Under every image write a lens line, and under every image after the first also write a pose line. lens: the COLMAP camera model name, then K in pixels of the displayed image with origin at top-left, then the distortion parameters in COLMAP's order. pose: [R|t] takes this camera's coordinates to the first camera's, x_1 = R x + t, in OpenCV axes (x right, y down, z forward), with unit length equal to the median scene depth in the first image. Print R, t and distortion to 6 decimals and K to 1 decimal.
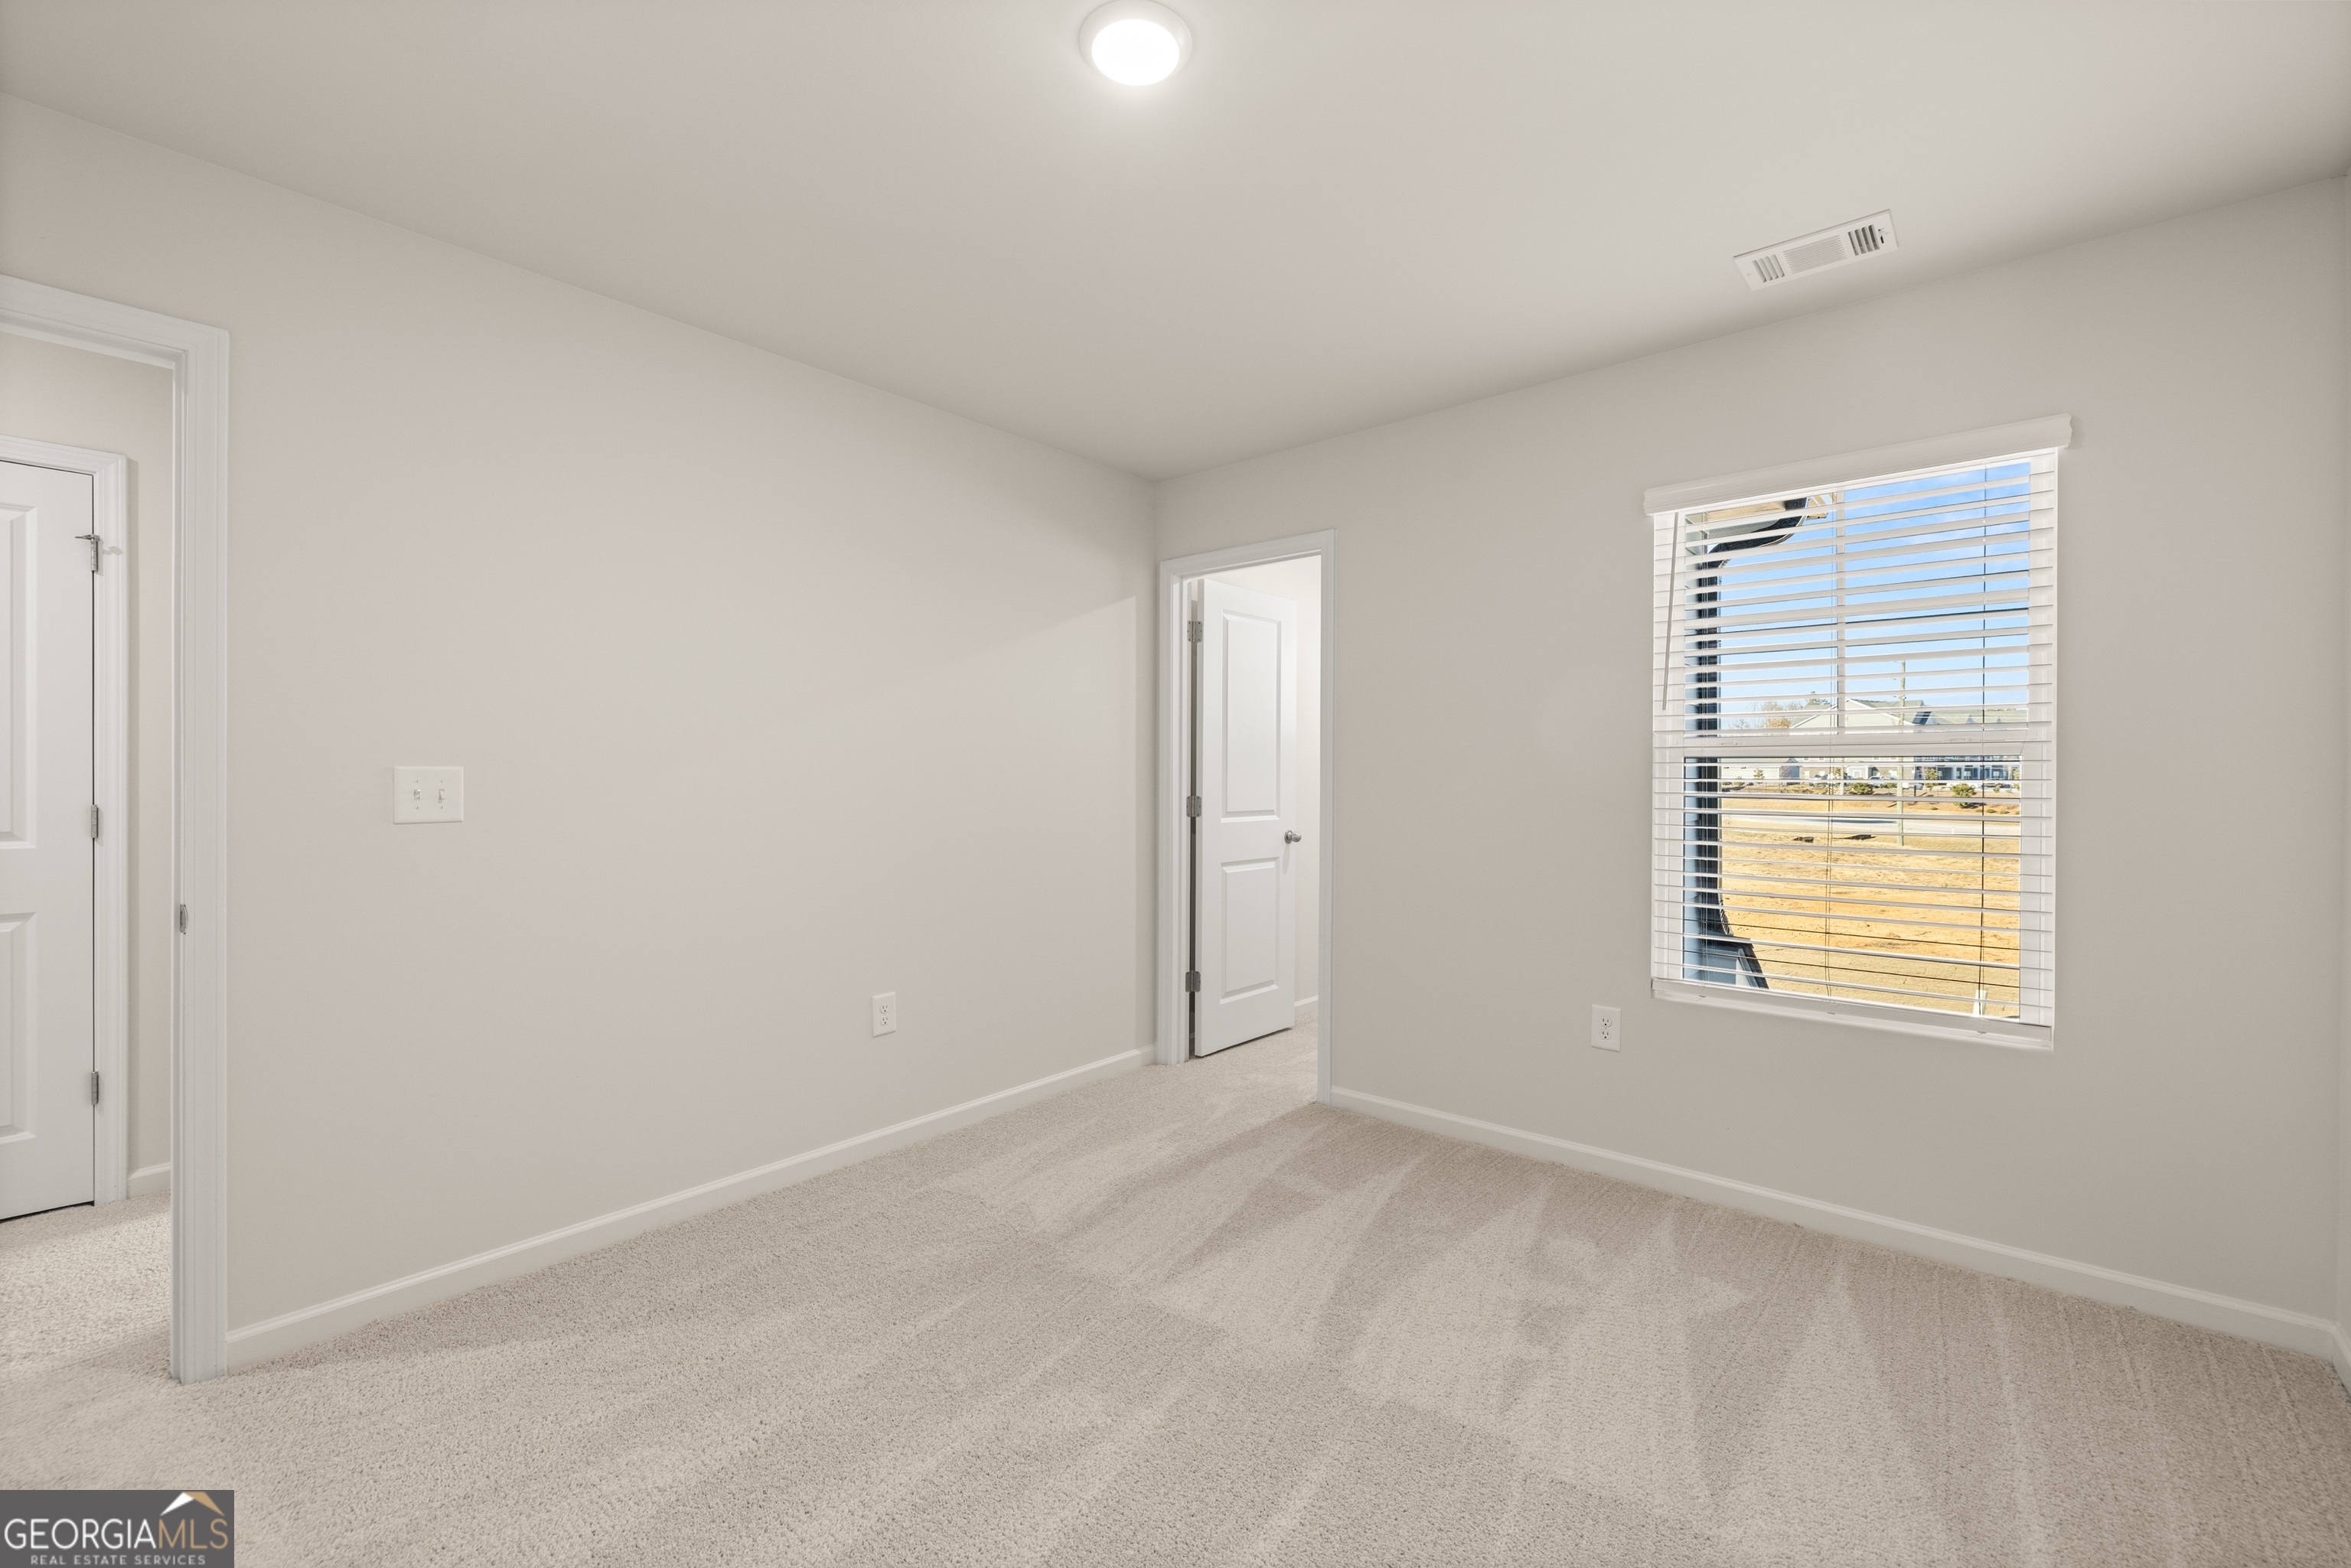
lens RADIAL K [[993.8, 0, 1166.2], [0, 993.8, 782.1], [0, 0, 1]] dist [-0.001153, -0.000498]
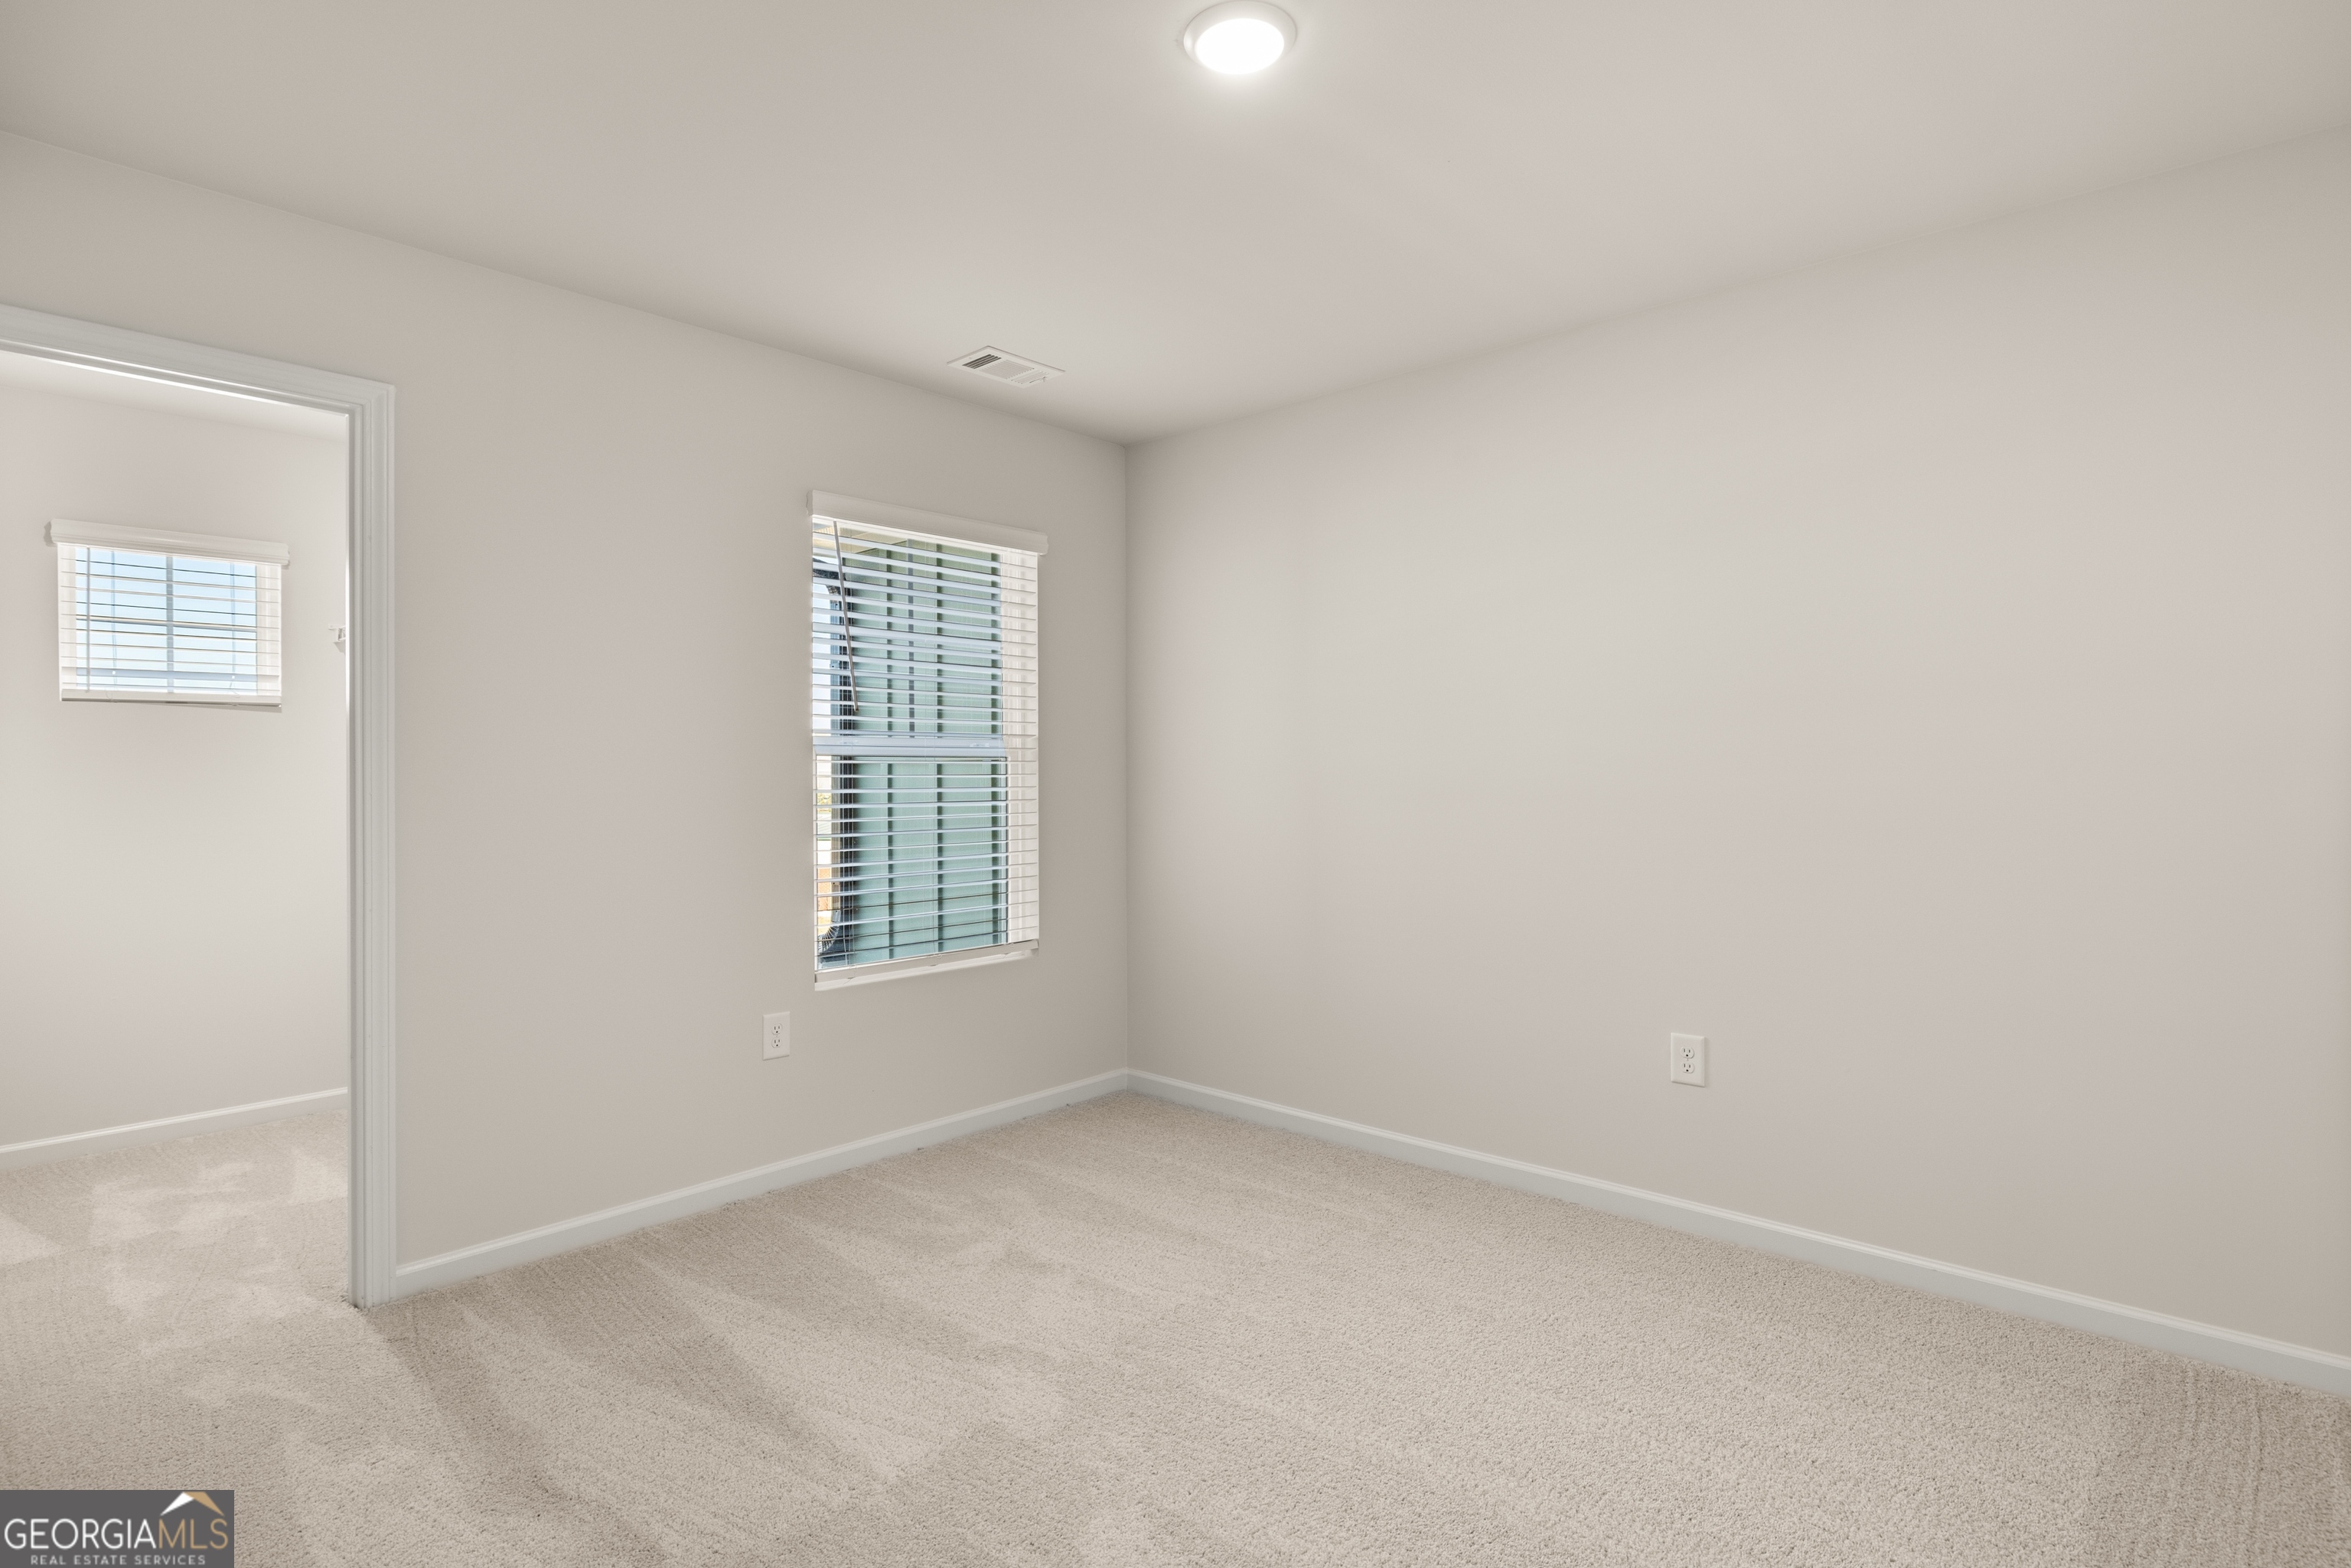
lens RADIAL K [[1168.3, 0, 1171.4], [0, 1168.3, 782.3], [0, 0, 1]] dist [-0.005012, -0.000692]
pose [[0.026451, -0.010099, 0.999599, -0.715175], [0.010710, 0.999894, 0.009818, -0.004470], [-0.999593, 0.010446, 0.026556, 0.621787]]
